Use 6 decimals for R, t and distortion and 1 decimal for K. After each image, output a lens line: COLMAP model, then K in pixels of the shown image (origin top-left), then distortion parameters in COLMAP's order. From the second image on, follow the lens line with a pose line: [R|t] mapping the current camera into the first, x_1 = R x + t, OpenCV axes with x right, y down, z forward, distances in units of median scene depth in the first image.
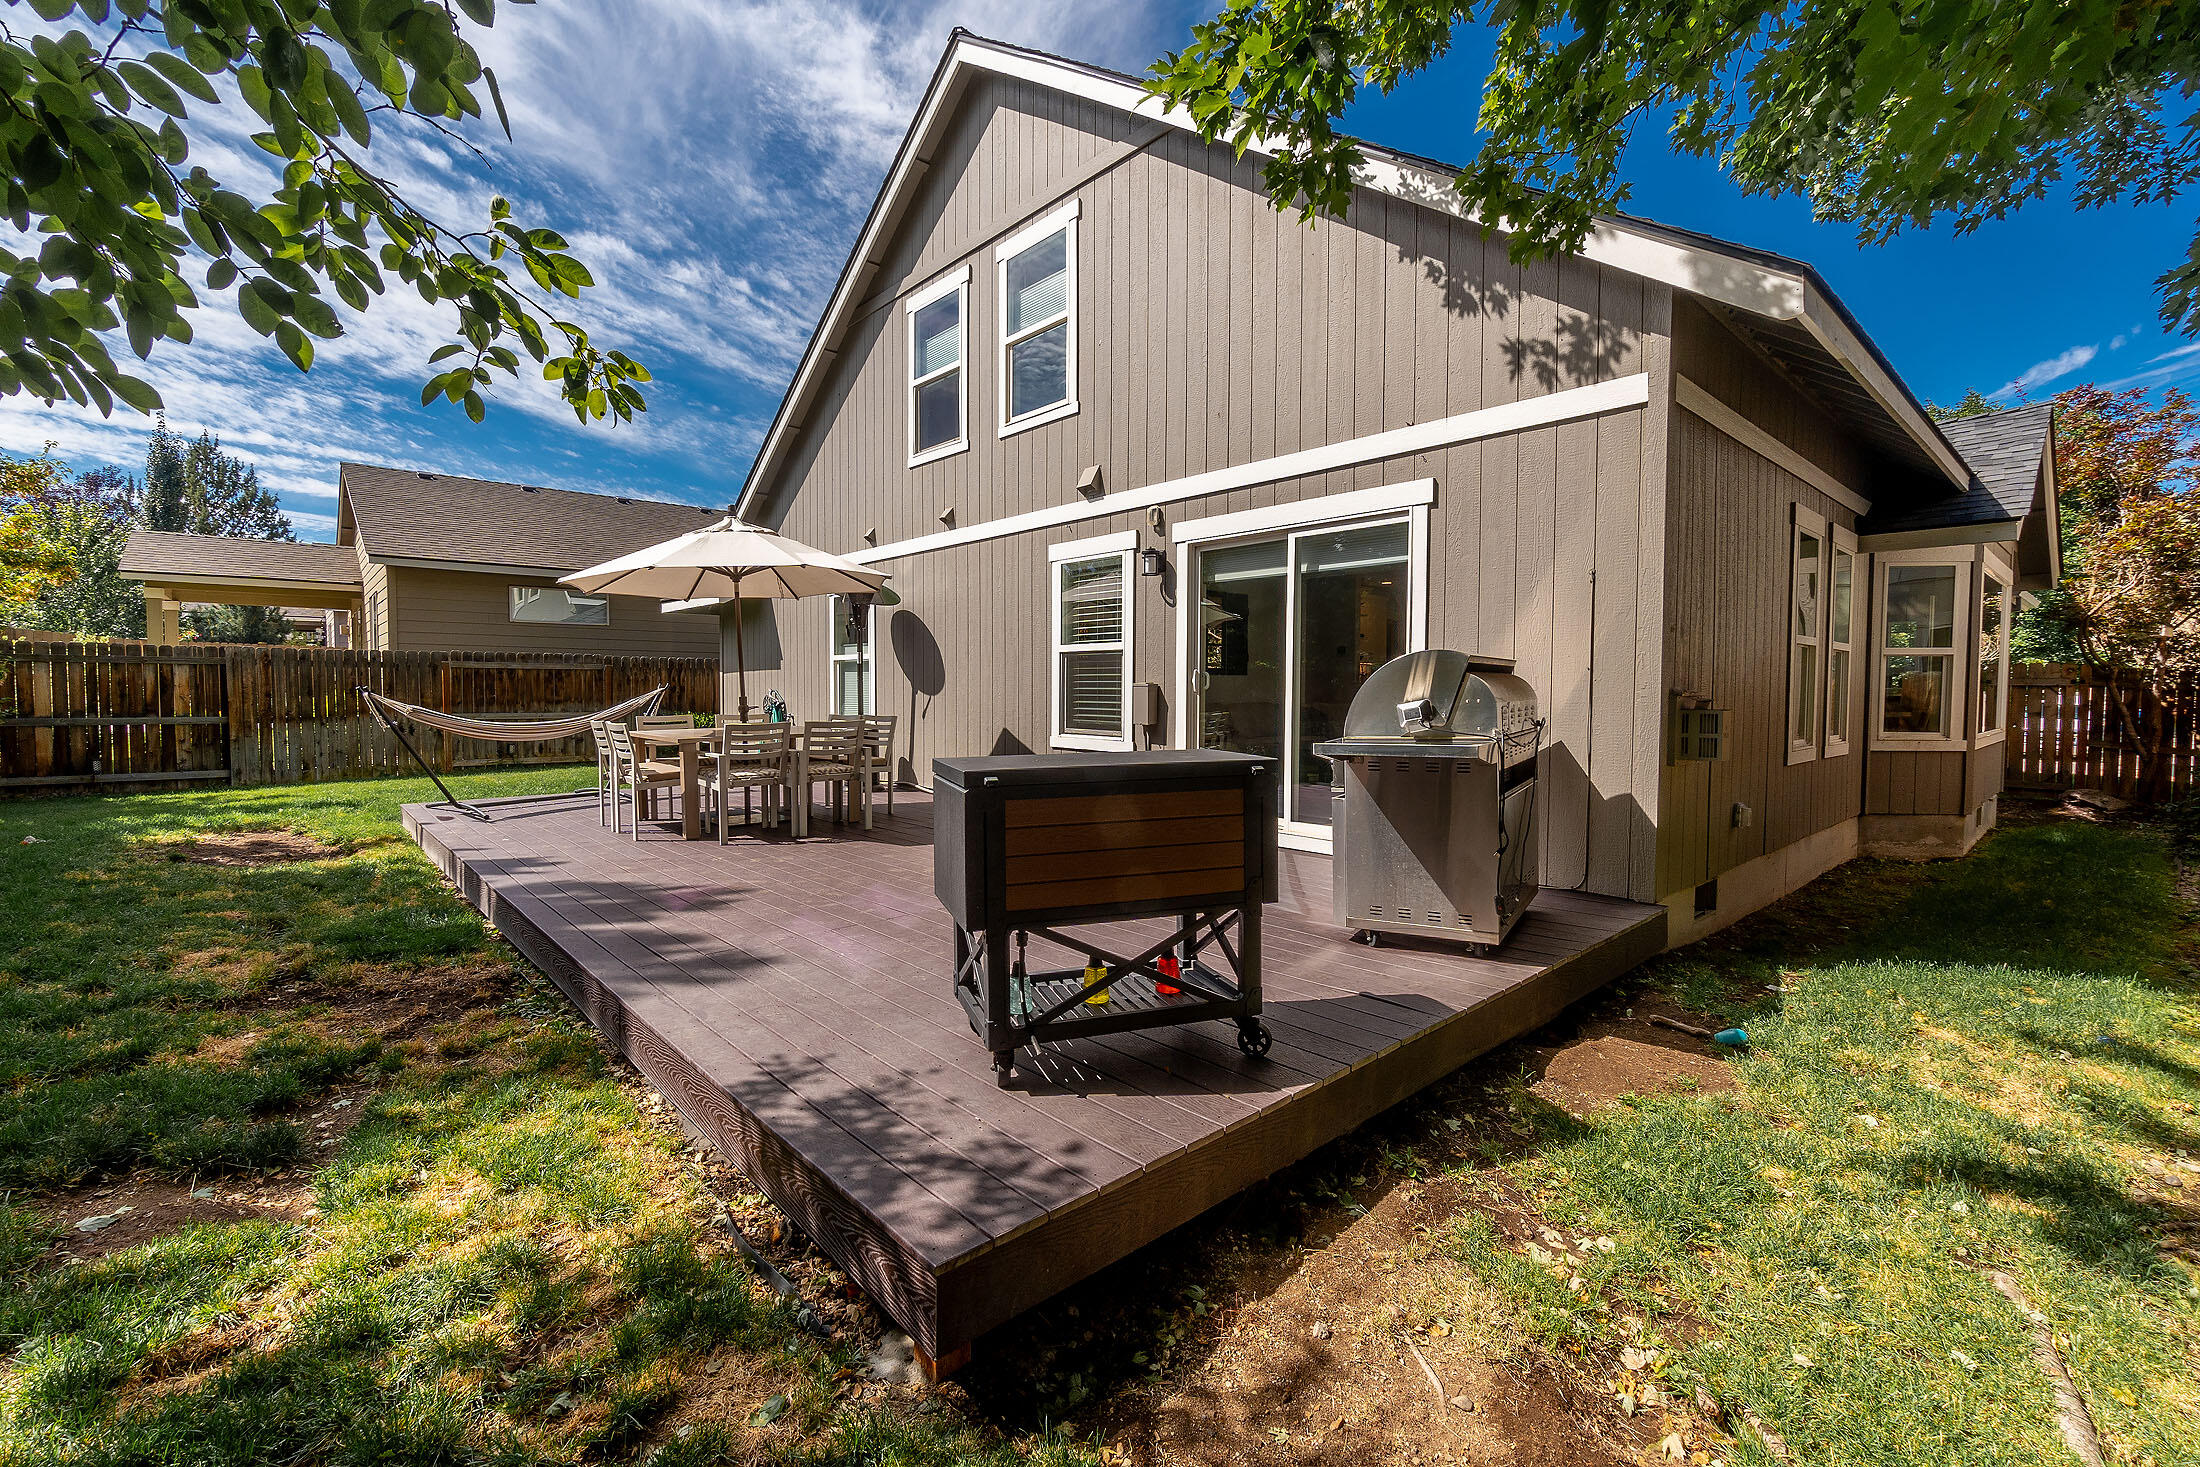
lens RADIAL K [[957.5, 0, 1083.4], [0, 957.5, 731.8], [0, 0, 1]] dist [0.000383, 0.000209]
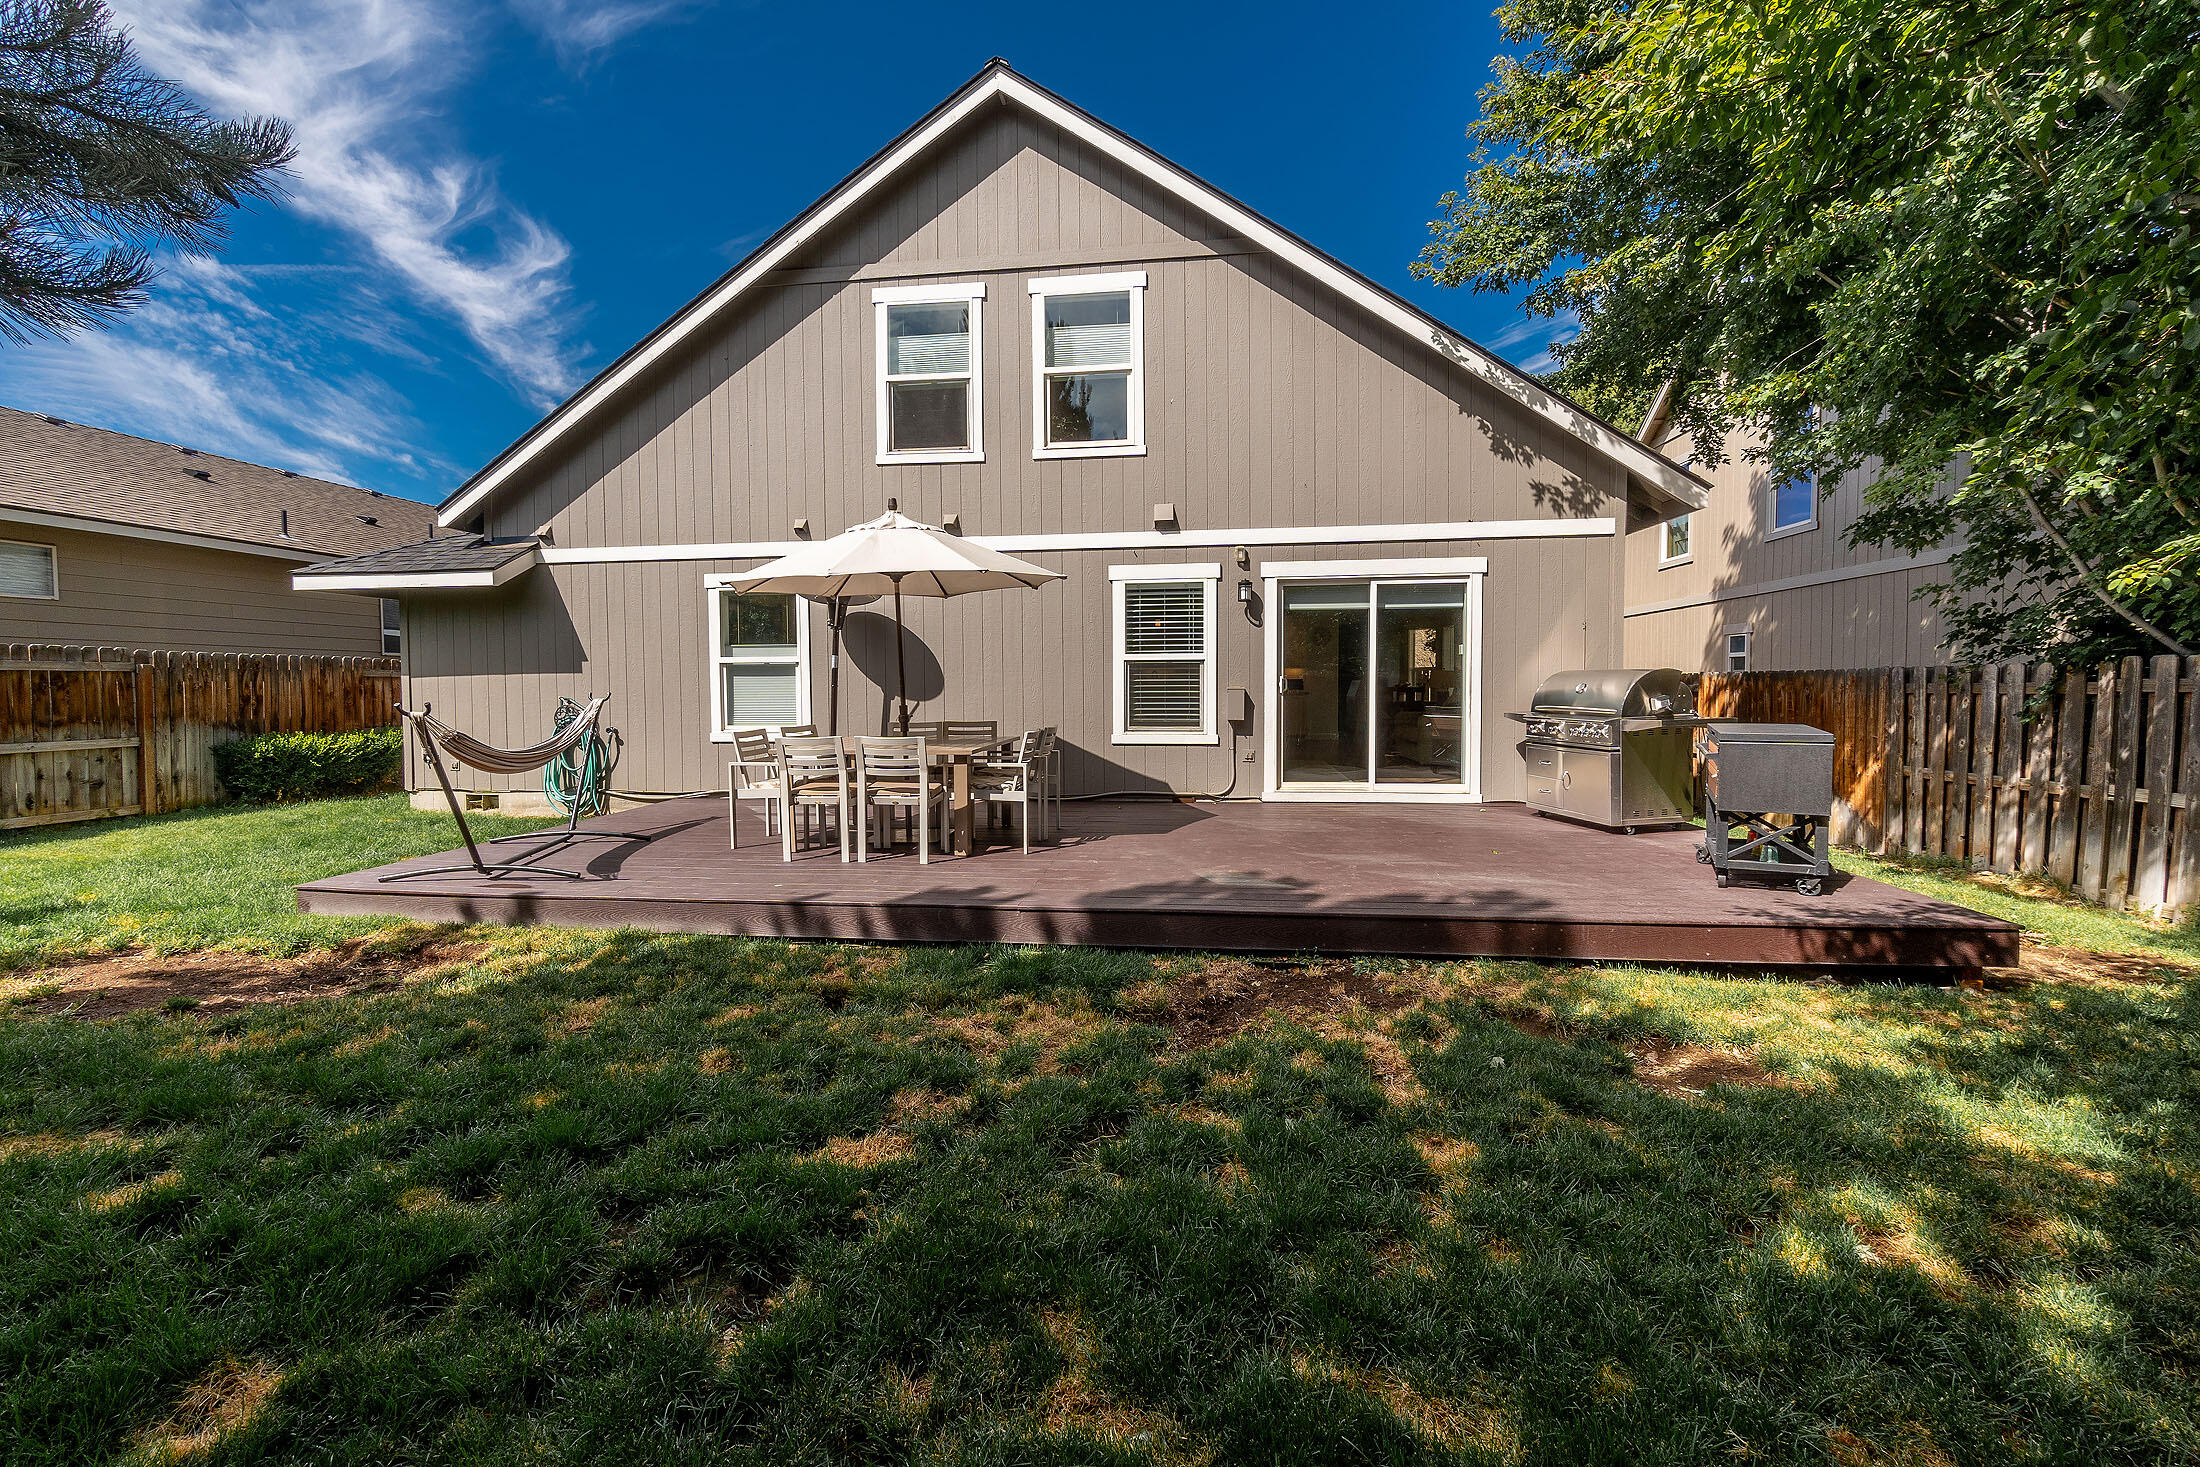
lens RADIAL K [[957.5, 0, 1089.6], [0, 957.5, 736.3], [0, 0, 1]] dist [0.000383, 0.000209]
pose [[0.741313, -0.043595, 0.669742, -0.880702], [0.039349, 0.998995, 0.021472, -0.019884], [-0.670005, 0.010436, 0.742283, 0.191466]]
